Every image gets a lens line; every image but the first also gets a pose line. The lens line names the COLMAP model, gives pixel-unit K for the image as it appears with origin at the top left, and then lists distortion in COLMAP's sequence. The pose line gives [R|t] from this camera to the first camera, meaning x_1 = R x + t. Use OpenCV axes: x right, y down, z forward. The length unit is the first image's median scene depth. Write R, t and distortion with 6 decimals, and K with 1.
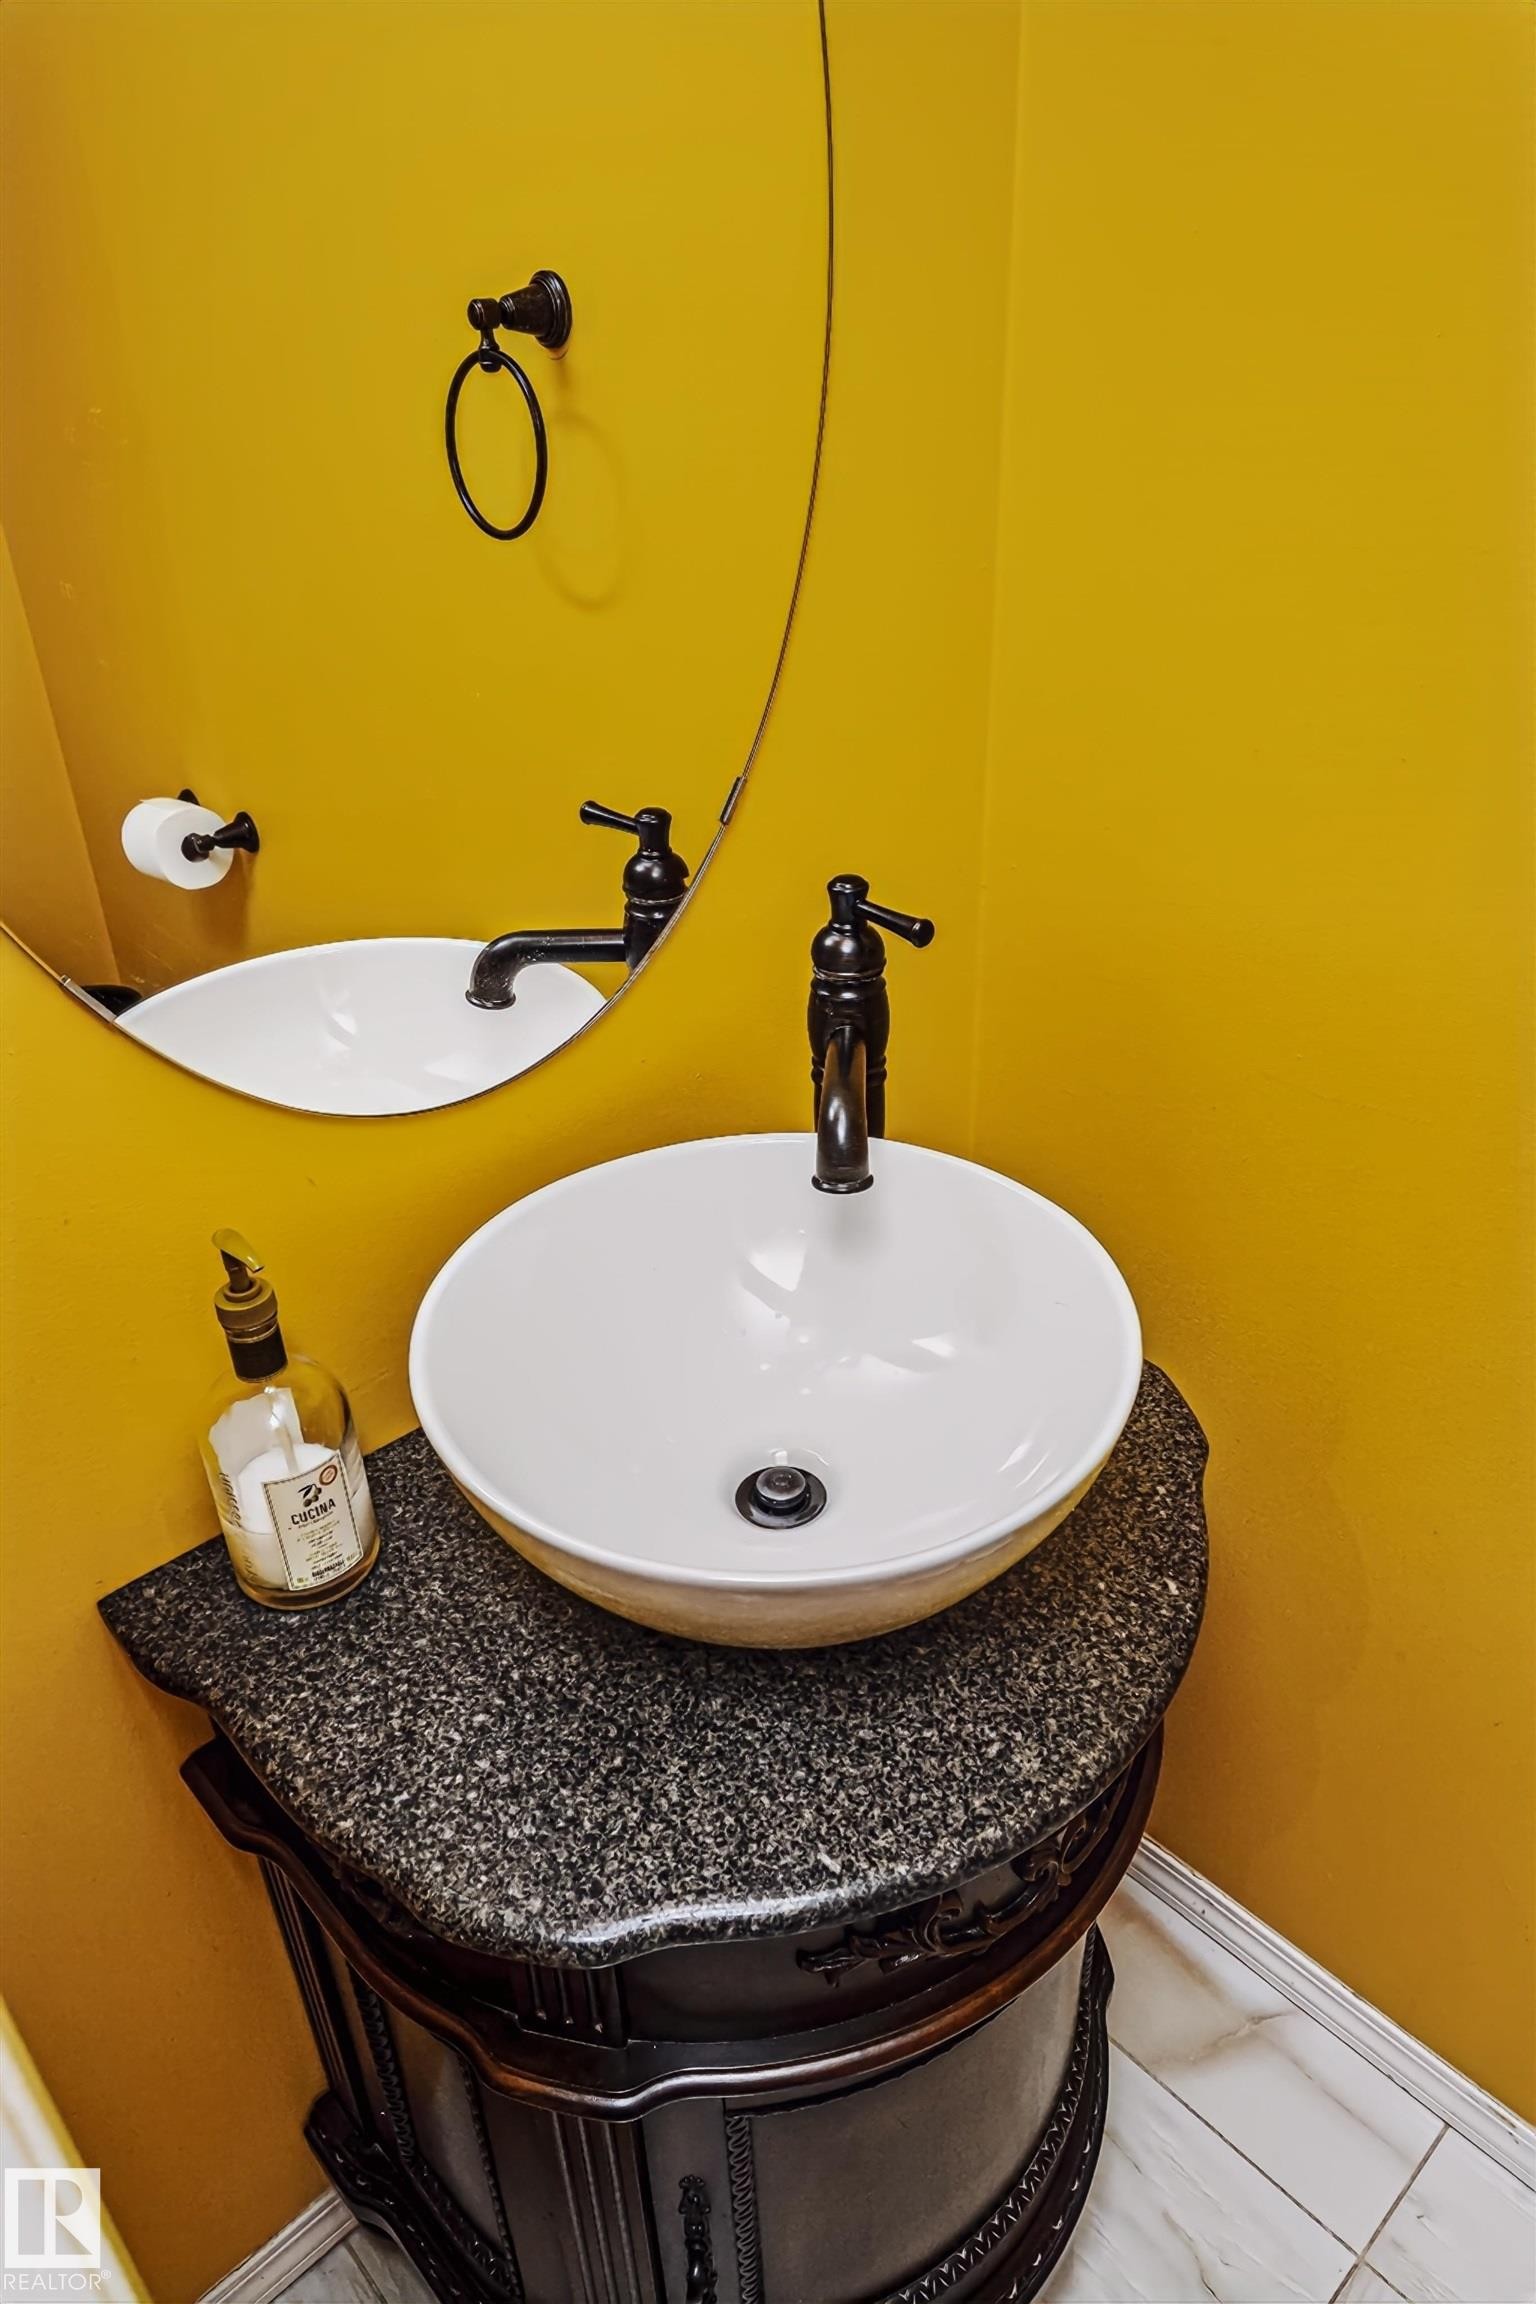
lens RADIAL K [[1573.1, 0, 768.0], [0, 1573.1, 1152.0], [0, 0, 1]] dist [-0.000277, 0.001048]
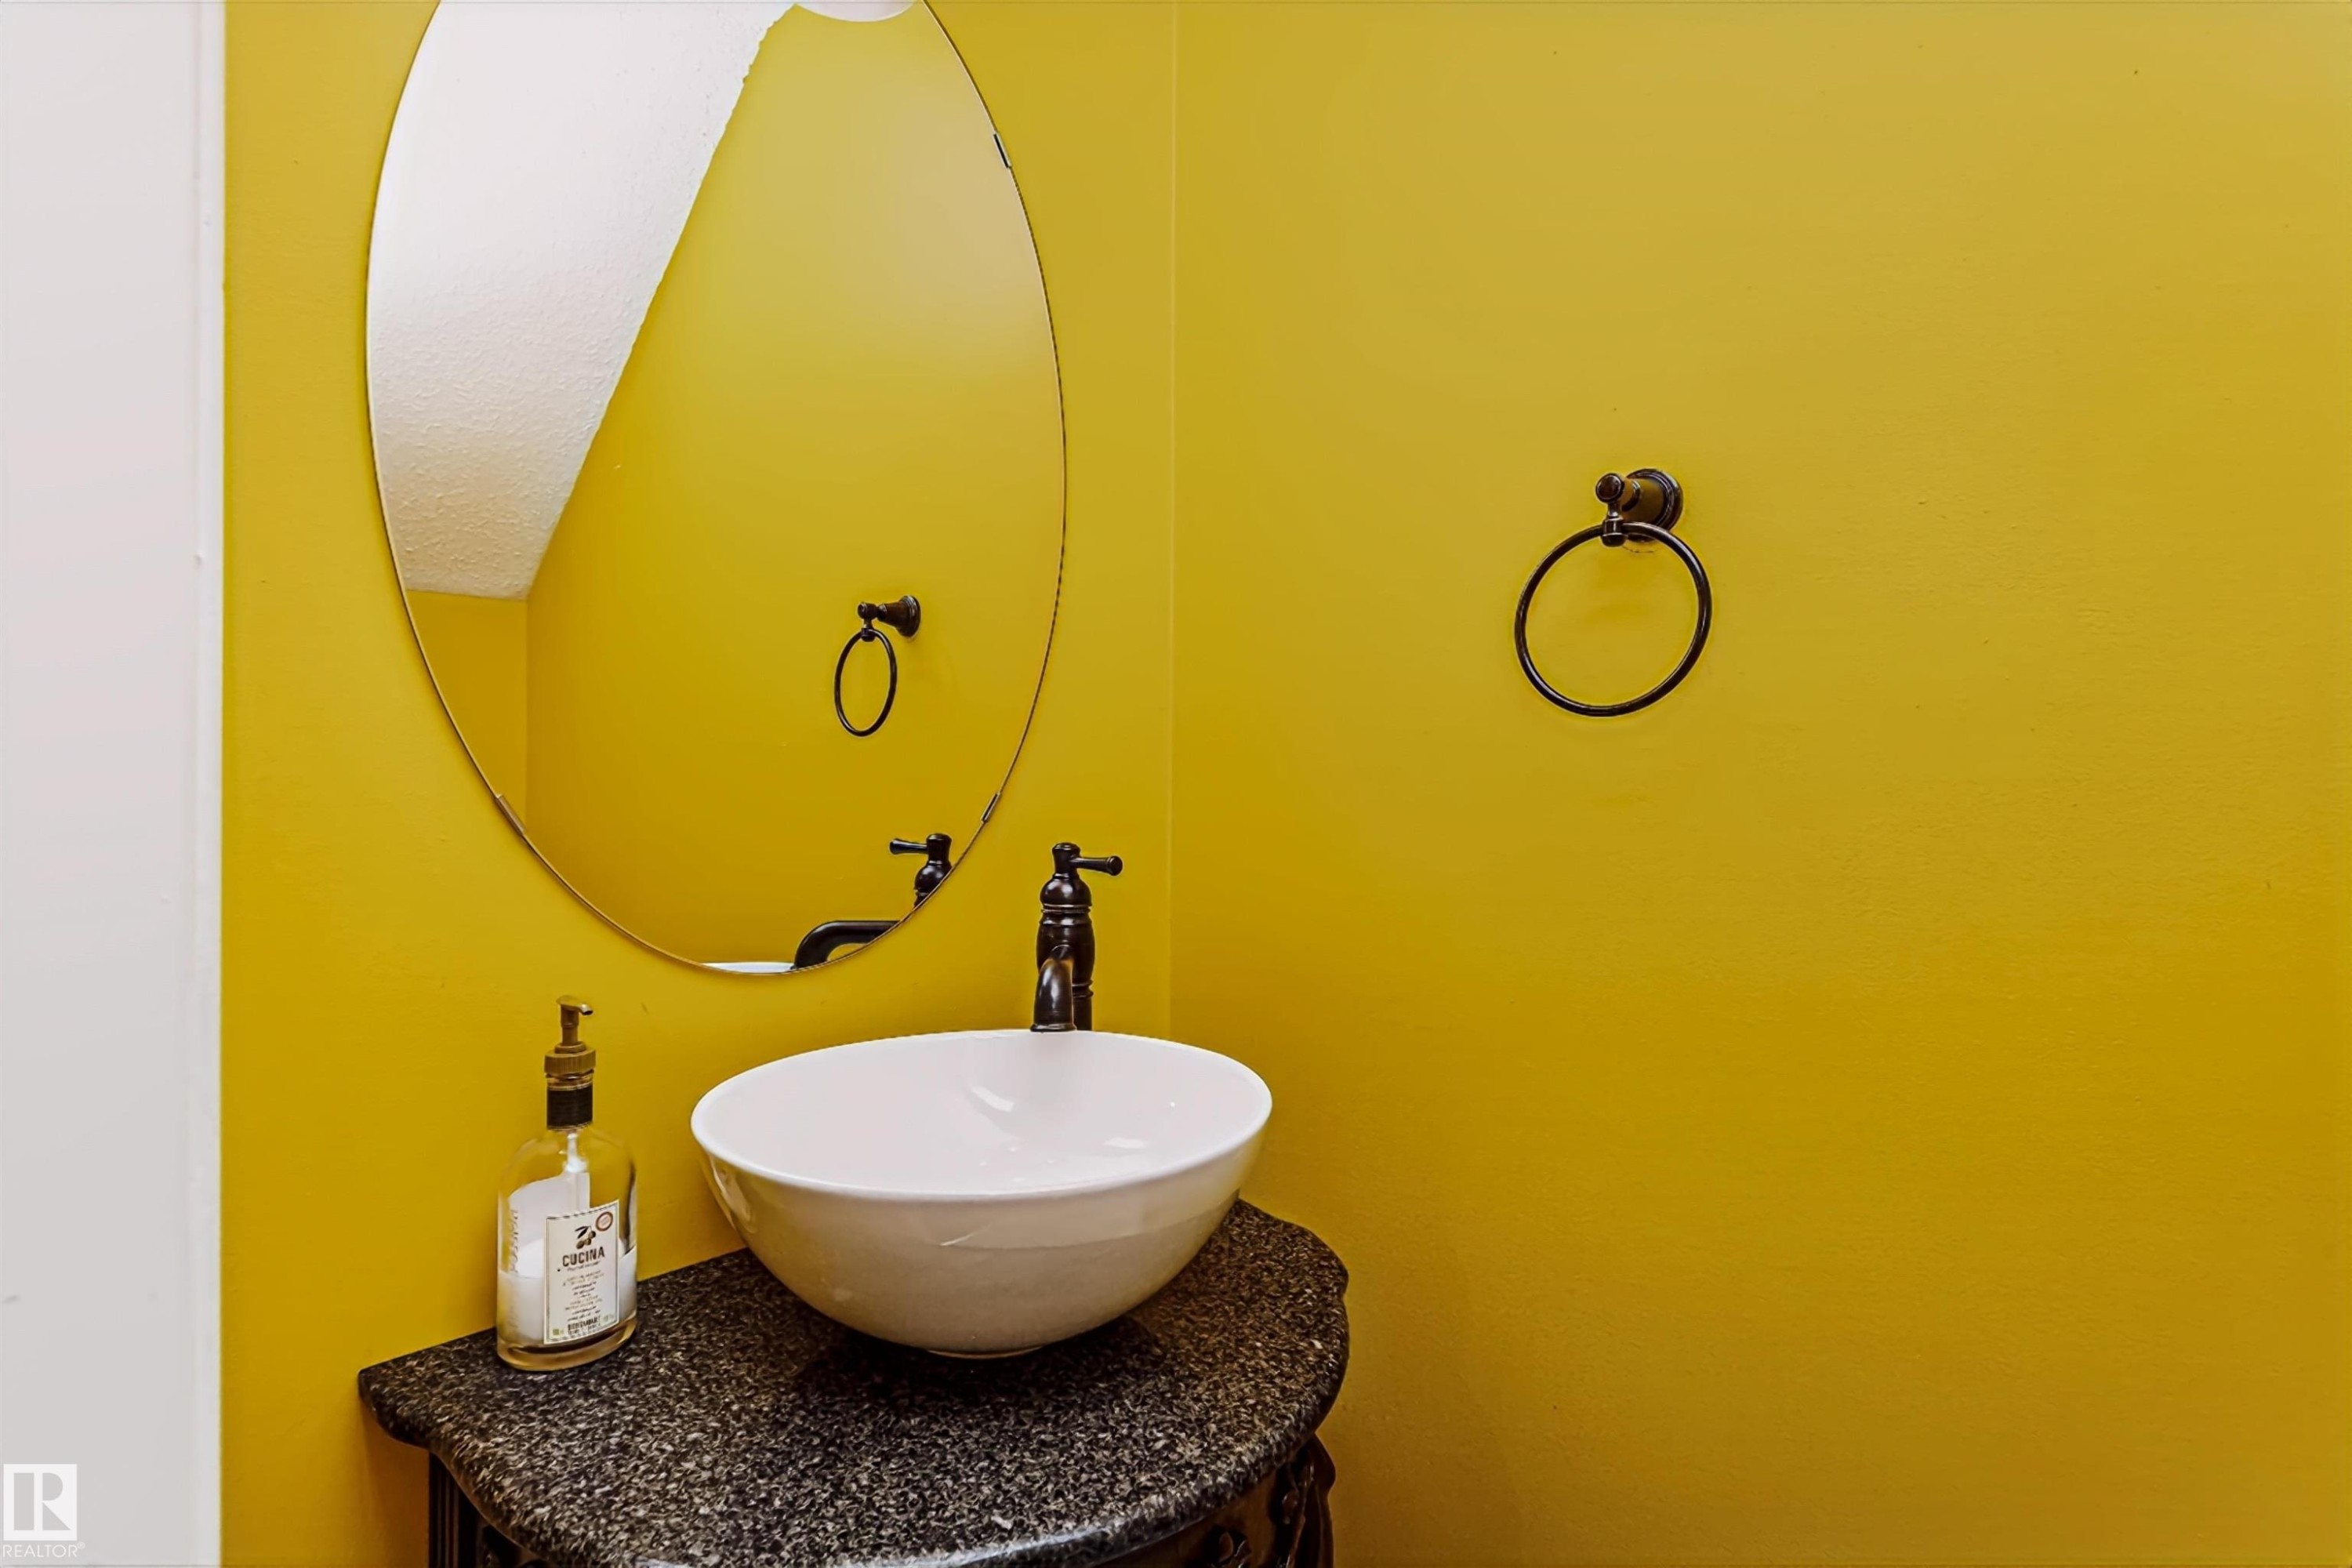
lens RADIAL K [[1150.6, 0, 1157.5], [0, 1150.6, 784.1], [0, 0, 1]] dist [0.000954, 0.000998]
pose [[0.996747, 0.033898, 0.073120, 0.064520], [0.009239, 0.853209, -0.521487, 0.398115], [-0.080064, 0.520466, 0.850121, 0.058964]]
